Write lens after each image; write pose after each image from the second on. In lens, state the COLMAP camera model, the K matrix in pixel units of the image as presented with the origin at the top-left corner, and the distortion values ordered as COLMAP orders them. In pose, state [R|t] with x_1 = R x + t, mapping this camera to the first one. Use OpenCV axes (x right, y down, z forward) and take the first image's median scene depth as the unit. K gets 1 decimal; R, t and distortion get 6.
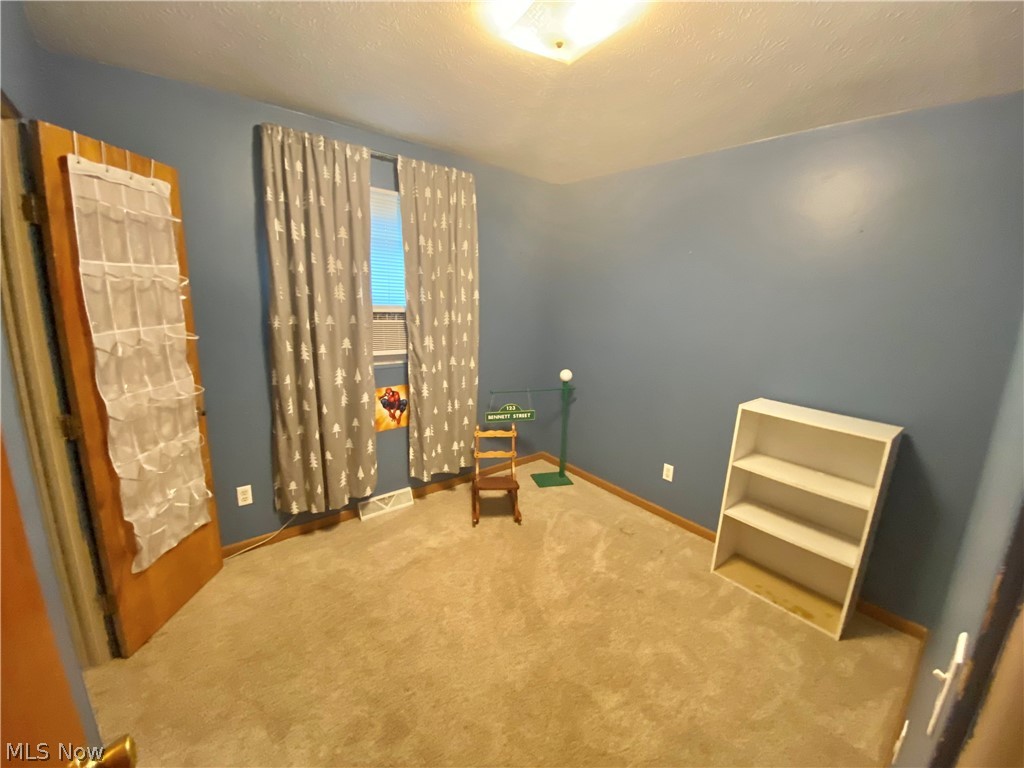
lens RADIAL K [[408.5, 0, 518.4], [0, 408.5, 383.8], [0, 0, 1]] dist [0.001421, -0.022244]
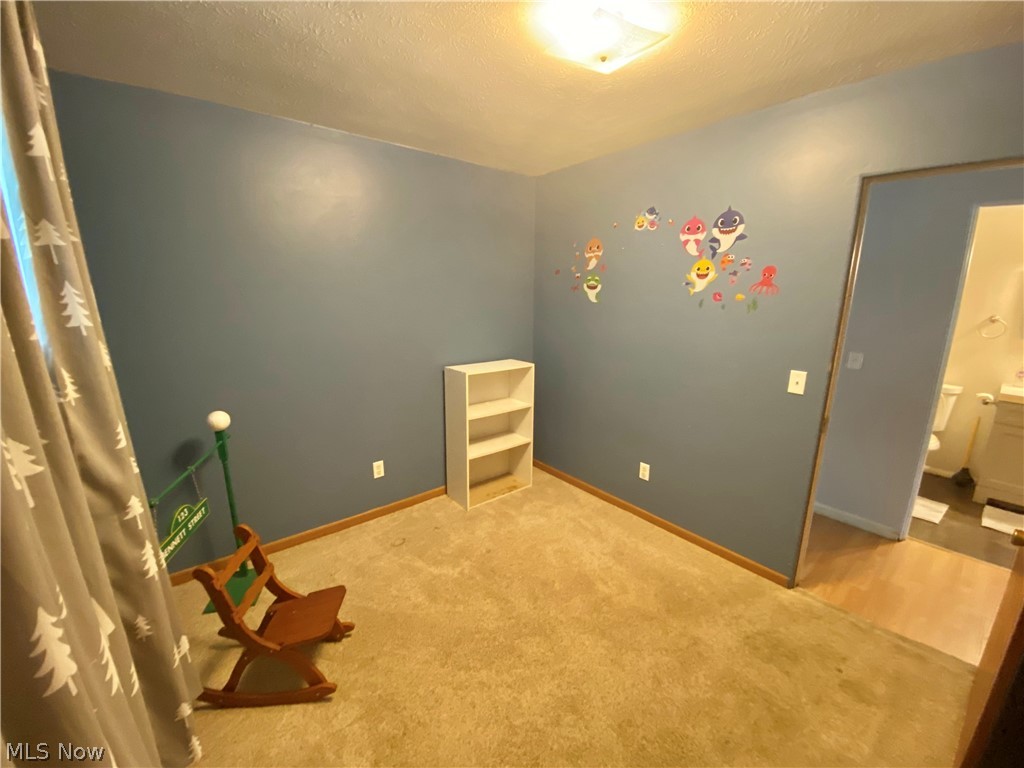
lens RADIAL K [[413.0, 0, 512.0], [0, 413.0, 384.0], [0, 0, 1]] dist [0.034595, -0.023760]
pose [[0.023235, -0.269574, 0.962699, -0.579988], [0.210389, 0.942713, 0.258900, -0.179839], [-0.977342, 0.196526, 0.078620, 0.641301]]
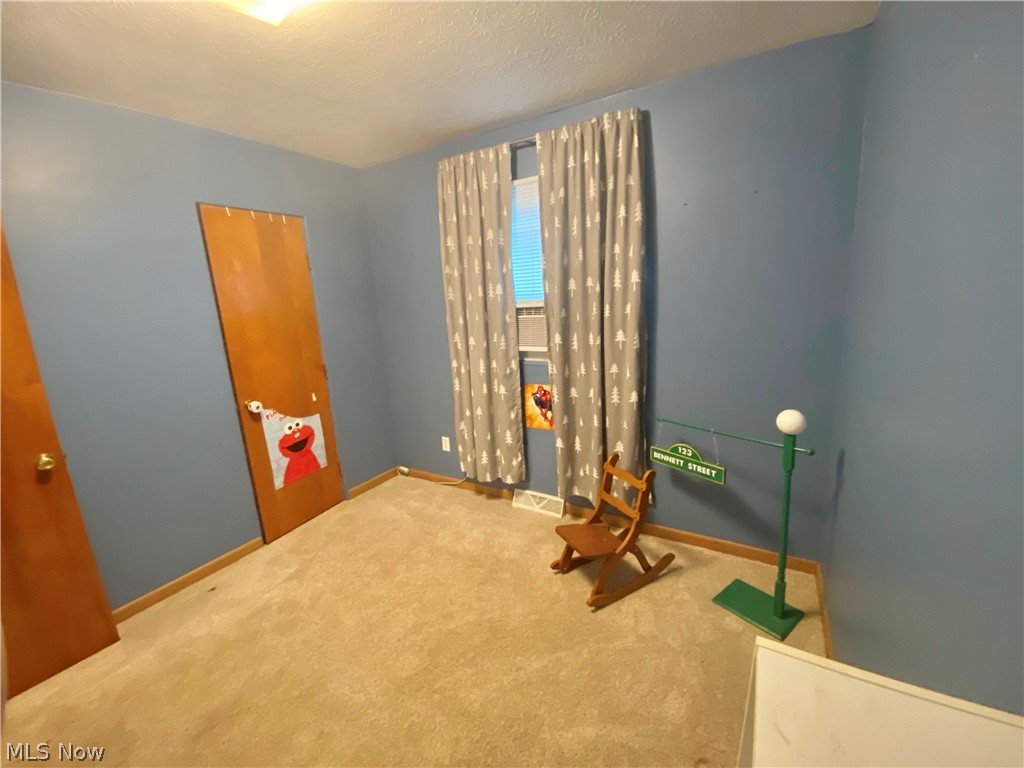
lens RADIAL K [[413.0, 0, 512.0], [0, 413.0, 384.0], [0, 0, 1]] dist [0.034595, -0.023760]
pose [[0.319204, 0.146898, -0.936232, 0.600373], [-0.141723, 0.984203, 0.106106, -0.092261], [0.937029, 0.098816, 0.334980, 0.639209]]
